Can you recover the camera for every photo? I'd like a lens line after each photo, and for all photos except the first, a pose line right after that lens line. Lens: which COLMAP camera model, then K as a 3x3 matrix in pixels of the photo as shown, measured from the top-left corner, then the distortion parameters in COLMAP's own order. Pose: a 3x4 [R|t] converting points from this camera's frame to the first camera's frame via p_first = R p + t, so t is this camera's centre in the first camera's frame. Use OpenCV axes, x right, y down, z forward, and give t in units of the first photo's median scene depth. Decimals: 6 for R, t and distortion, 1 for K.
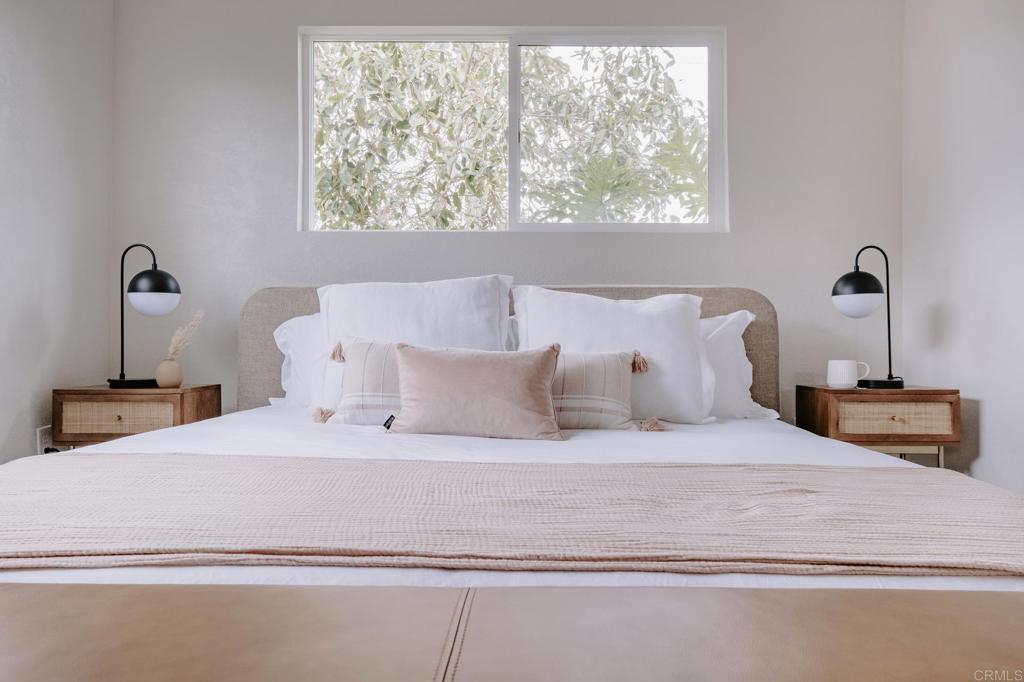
lens RADIAL K [[768.6, 0, 511.9], [0, 768.6, 328.6], [0, 0, 1]] dist [0.035238, 0.000633]
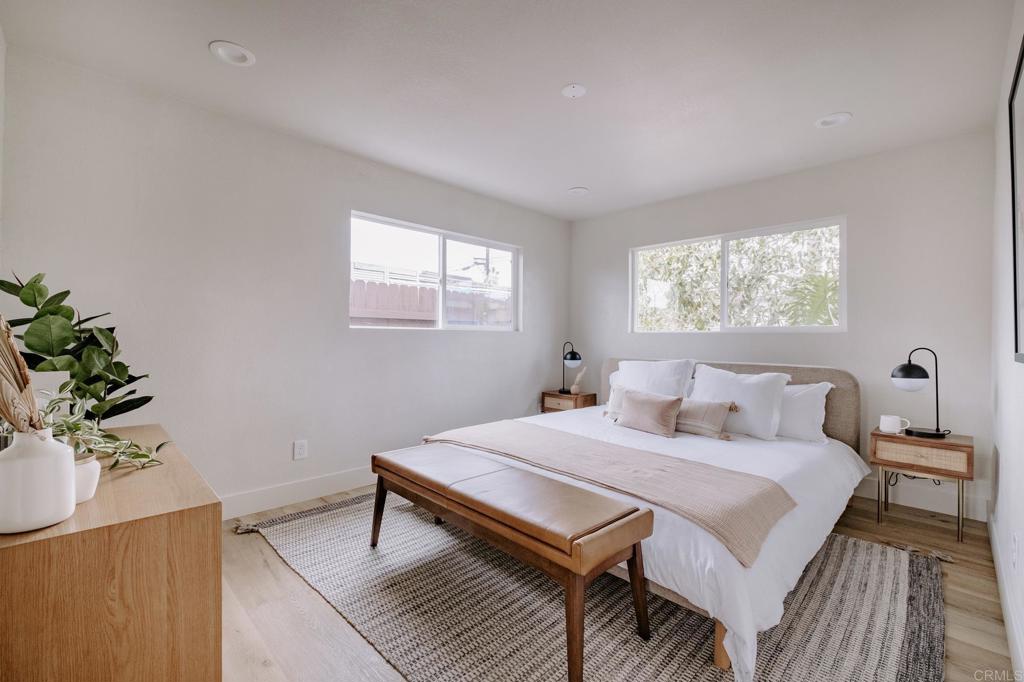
lens RADIAL K [[432.8, 0, 512.0], [0, 432.8, 341.0], [0, 0, 1]] dist [0.015761, -0.000018]
pose [[0.704118, 0.004063, -0.710071, 0.521566], [0.006897, 0.999897, 0.012560, -0.142056], [0.710049, -0.013741, 0.704018, -0.268618]]
